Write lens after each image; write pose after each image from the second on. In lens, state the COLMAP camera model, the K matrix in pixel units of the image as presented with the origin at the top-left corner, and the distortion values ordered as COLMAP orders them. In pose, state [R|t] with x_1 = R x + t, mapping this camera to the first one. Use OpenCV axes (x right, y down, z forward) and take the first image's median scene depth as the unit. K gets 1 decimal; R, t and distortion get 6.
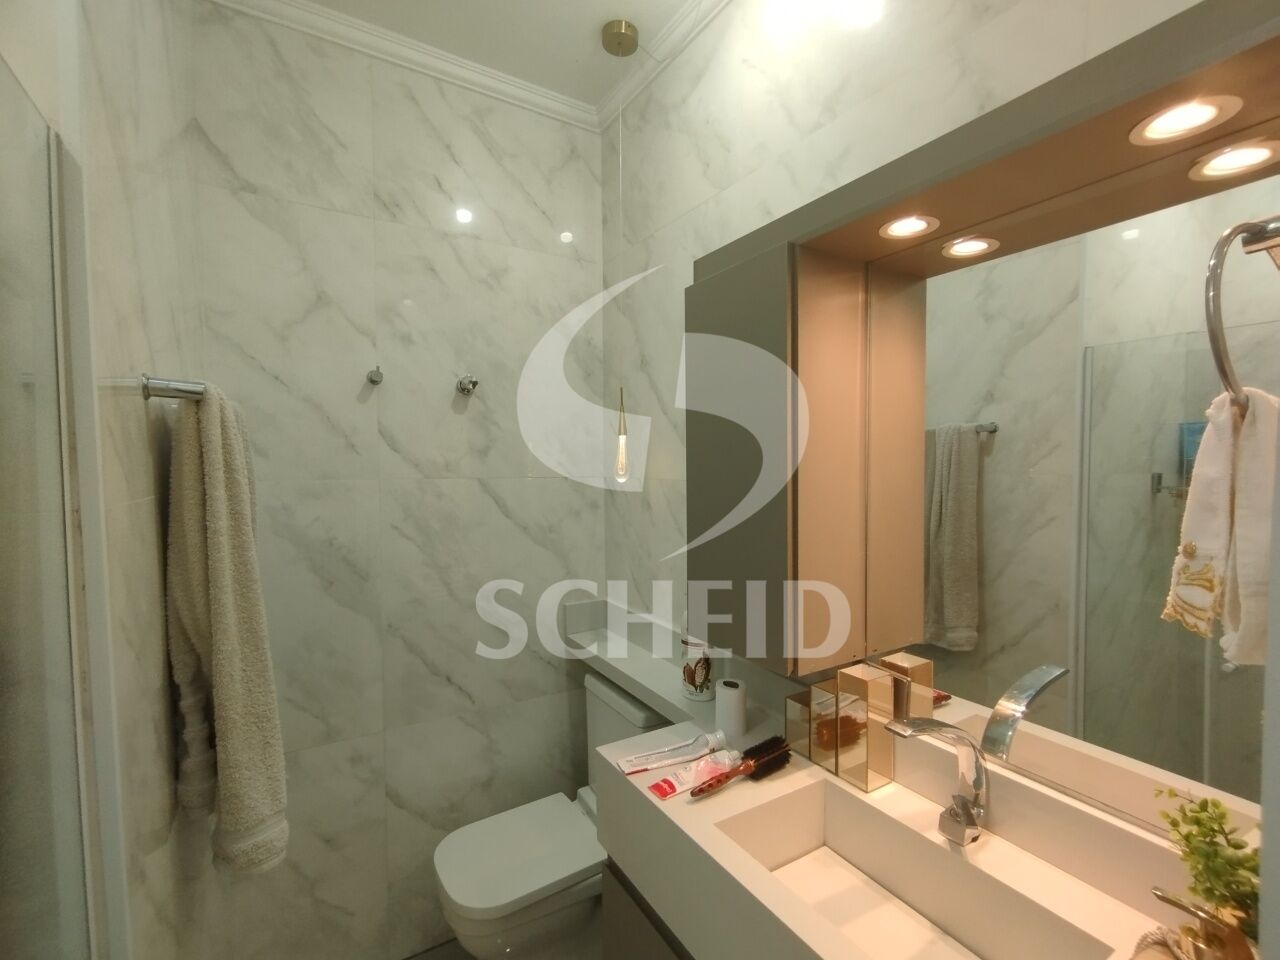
lens RADIAL K [[587.4, 0, 640.0], [0, 587.4, 480.0], [0, 0, 1]] dist [-0.000025, -0.000065]
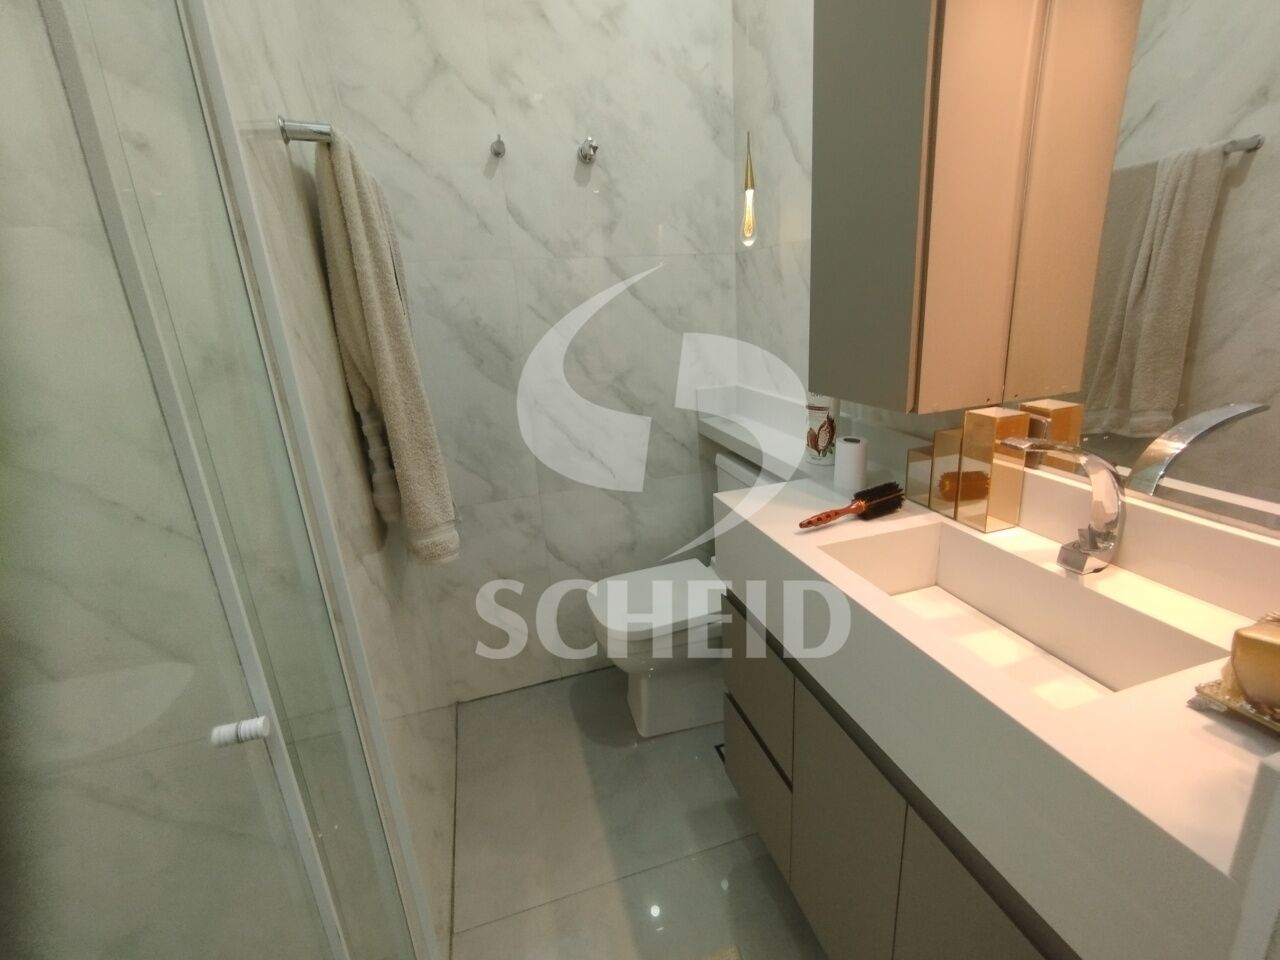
lens RADIAL K [[592.2, 0, 658.5], [0, 592.2, 486.8], [0, 0, 1]] dist [-0.006366, 0.007002]
pose [[0.970027, 0.025614, -0.241644, 0.075721], [0.037724, 0.966498, 0.253887, 0.146417], [0.240051, -0.255393, 0.936563, -0.020595]]
